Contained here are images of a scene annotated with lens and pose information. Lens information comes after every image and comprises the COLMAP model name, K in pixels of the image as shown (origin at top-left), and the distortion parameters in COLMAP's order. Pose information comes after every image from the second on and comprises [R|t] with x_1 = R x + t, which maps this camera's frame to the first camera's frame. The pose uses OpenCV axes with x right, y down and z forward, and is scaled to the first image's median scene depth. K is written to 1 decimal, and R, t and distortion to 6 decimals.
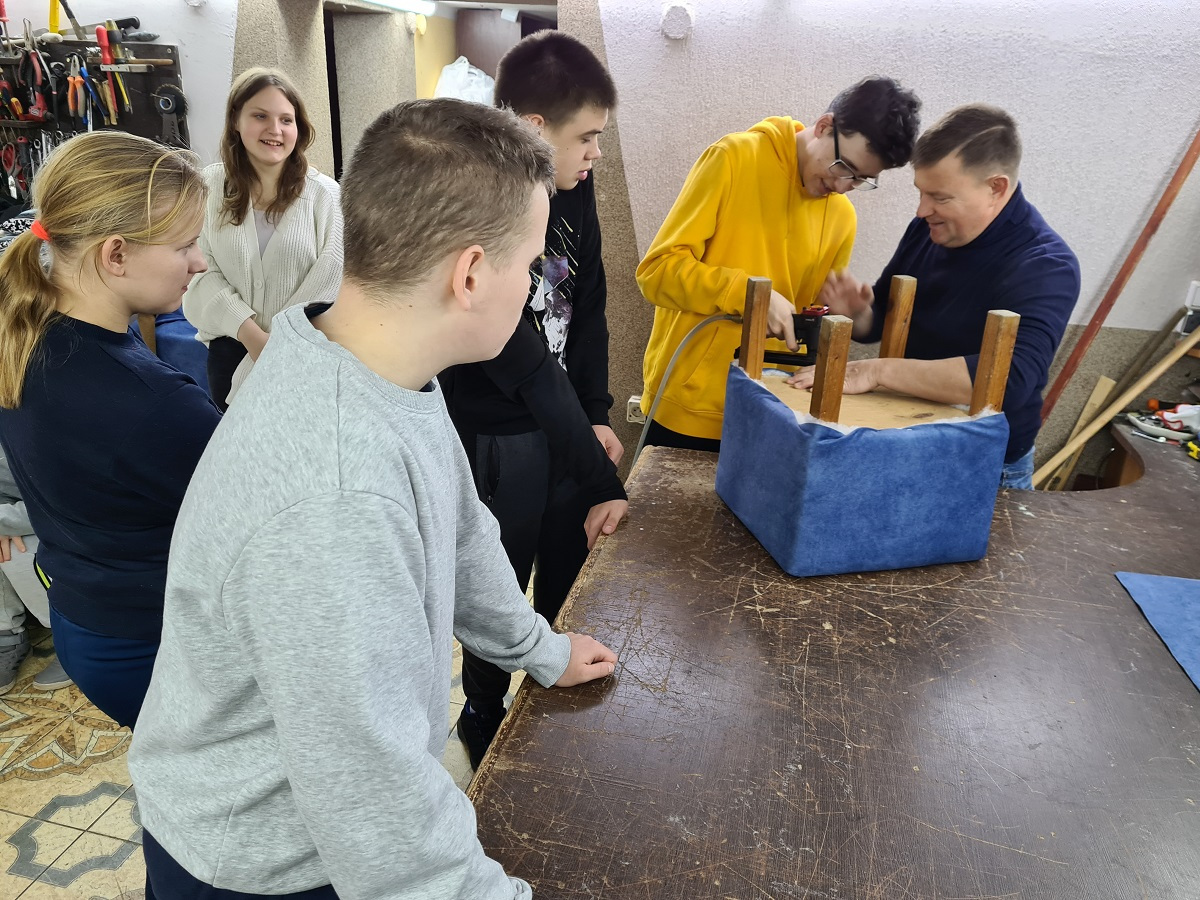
lens RADIAL K [[901.4, 0, 603.0], [0, 901.4, 443.7], [0, 0, 1]] dist [0.059718, -0.046508]
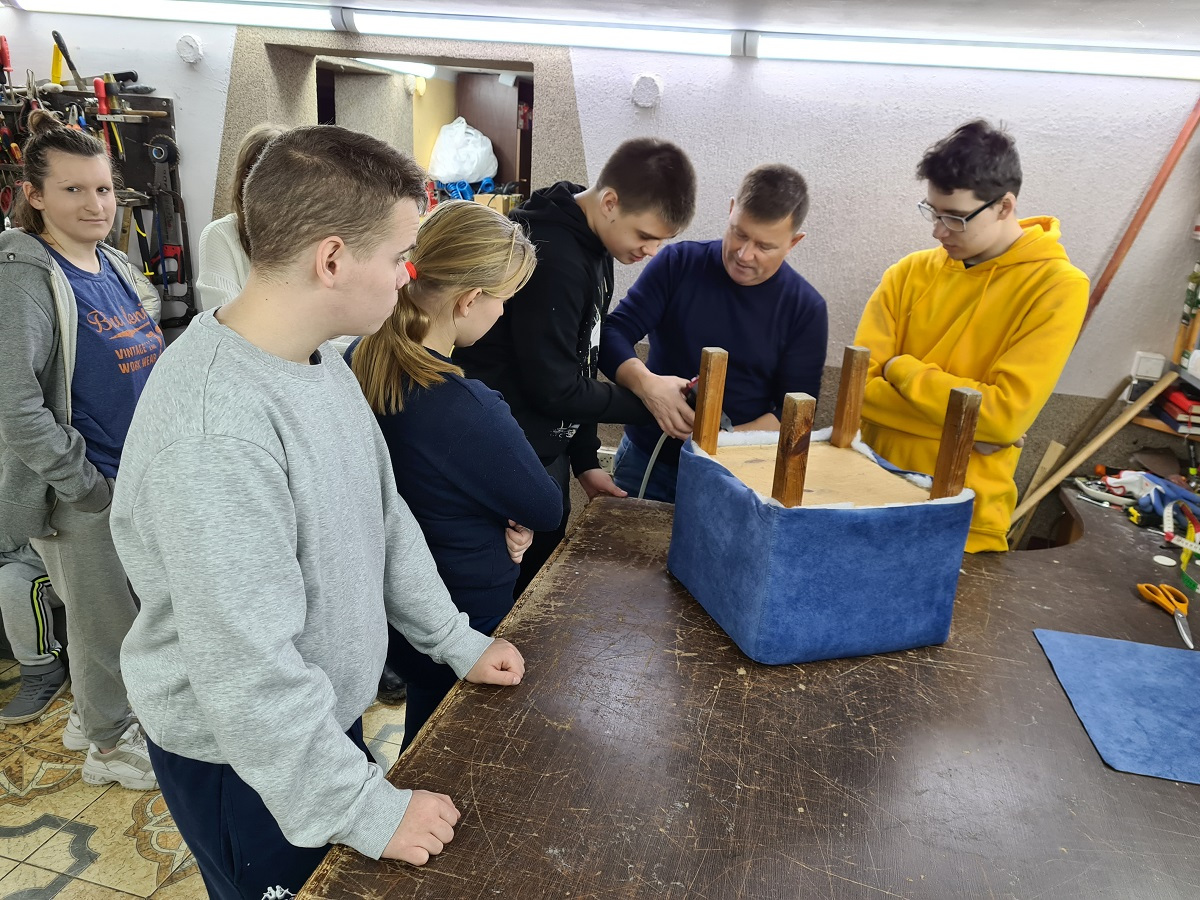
lens RADIAL K [[901.1, 0, 613.1], [0, 901.1, 449.3], [0, 0, 1]] dist [0.059239, -0.044818]
pose [[0.999536, 0.030339, -0.002558, 0.061305], [-0.030434, 0.997994, -0.055505, 0.007523], [0.000869, 0.055557, 0.998455, -0.021354]]
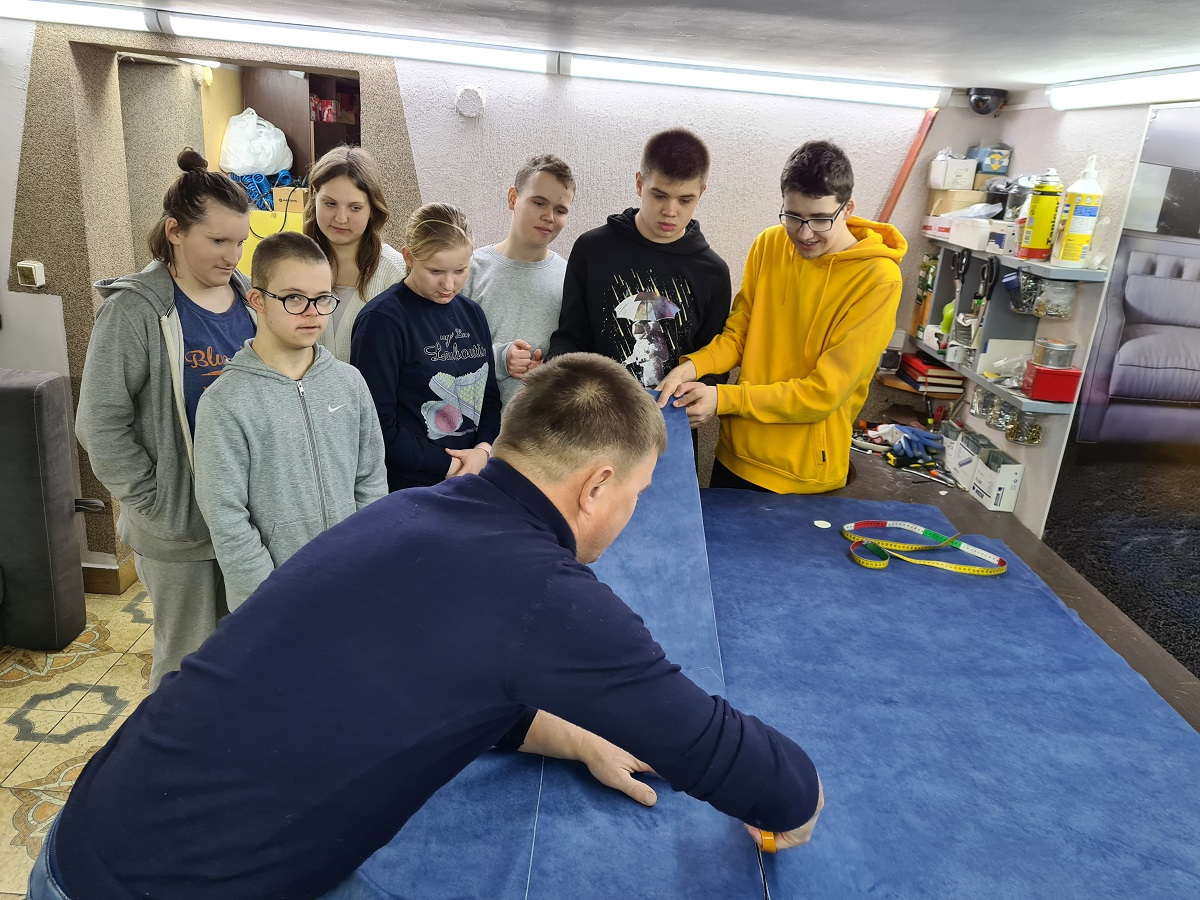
lens RADIAL K [[898.1, 0, 595.4], [0, 898.1, 453.2], [0, 0, 1]] dist [0.063492, -0.050566]
pose [[0.973464, -0.037288, 0.225783, -0.040536], [0.044560, 0.998636, -0.027195, 0.014322], [-0.224461, 0.036535, 0.973798, -0.130566]]
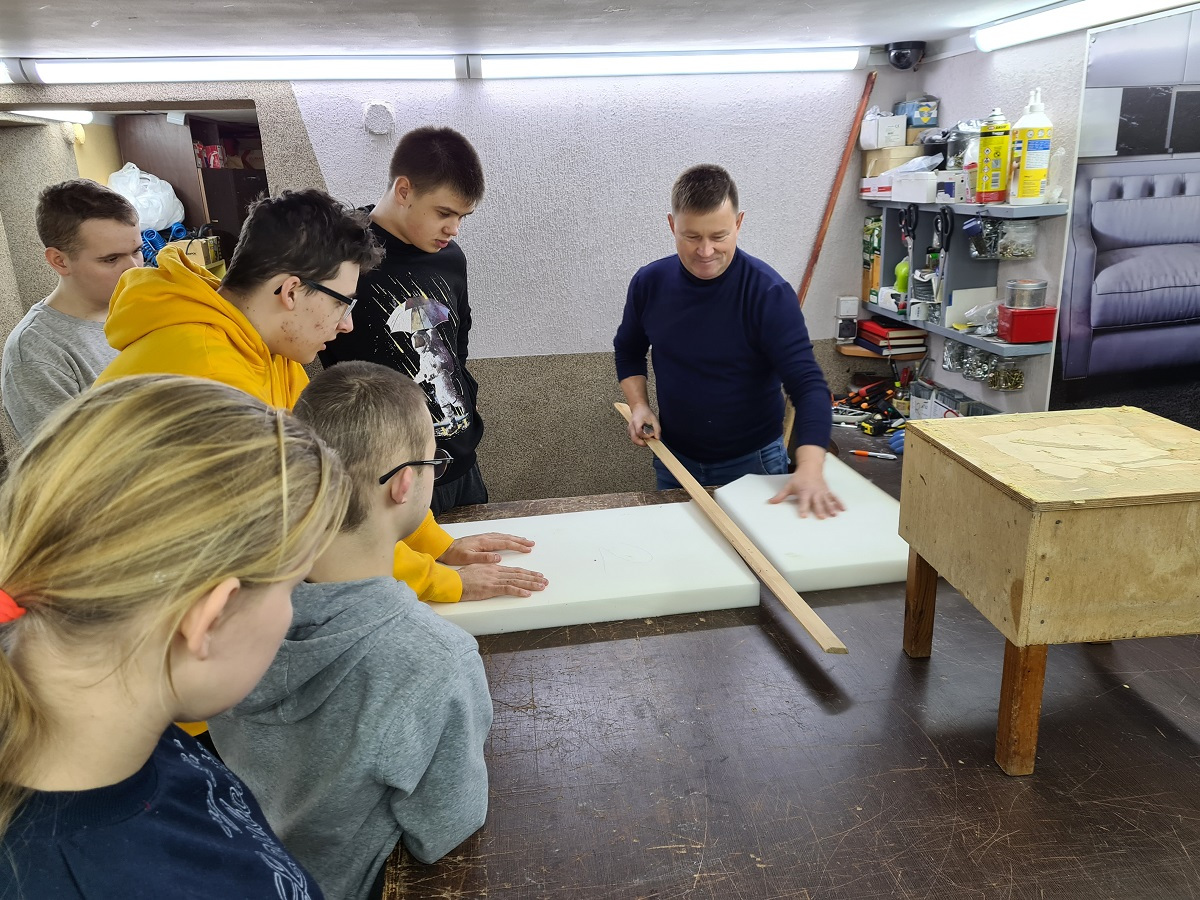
lens RADIAL K [[898.1, 0, 595.4], [0, 898.1, 453.2], [0, 0, 1]] dist [0.063492, -0.050566]
pose [[0.935674, -0.176360, 0.305632, -0.080022], [0.196661, 0.979785, -0.036697, 0.012545], [-0.292981, 0.094442, 0.951442, -0.055987]]
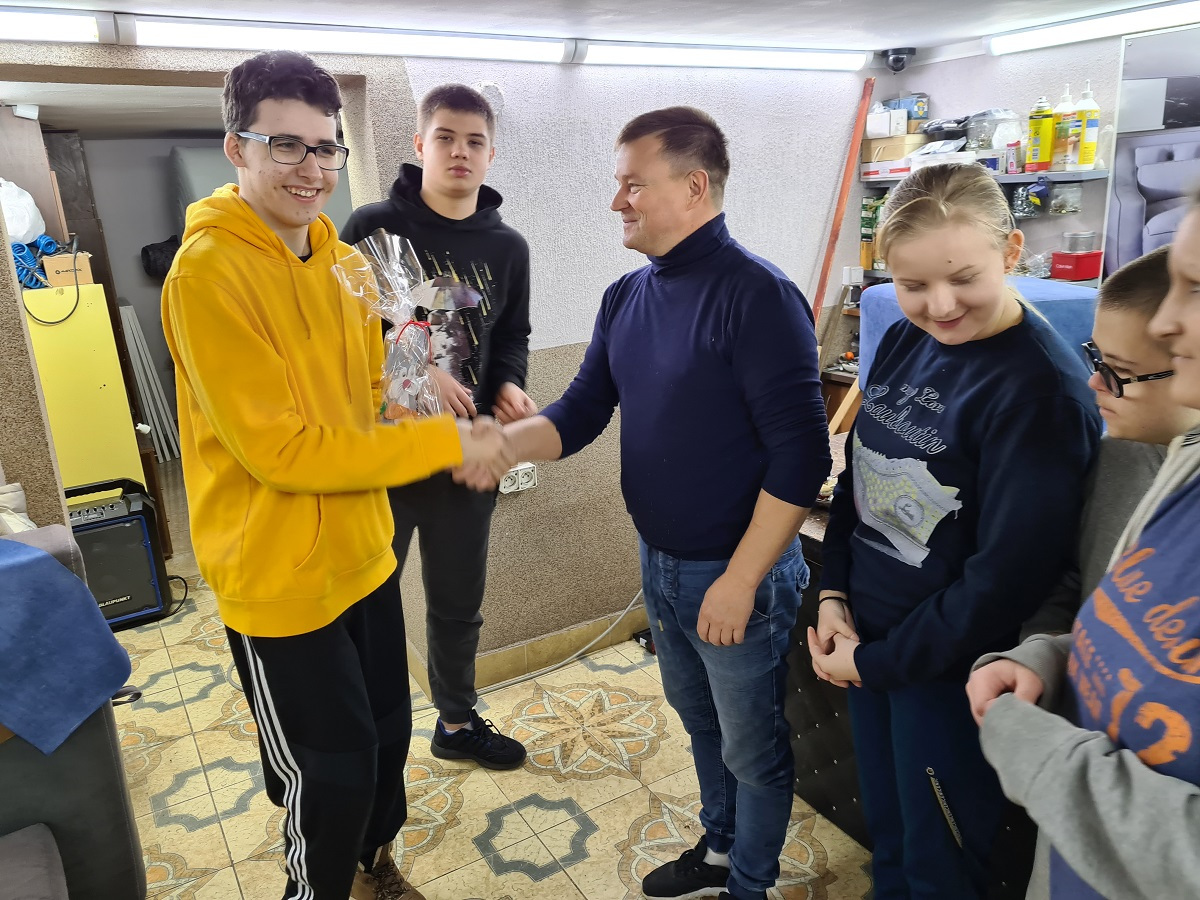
lens RADIAL K [[896.8, 0, 596.5], [0, 896.8, 436.7], [0, 0, 1]] dist [0.067479, -0.052837]
pose [[0.712136, -0.262642, 0.651061, -0.634909], [0.328477, 0.944264, 0.021631, -0.086780], [-0.620455, 0.198454, 0.758717, 0.227817]]
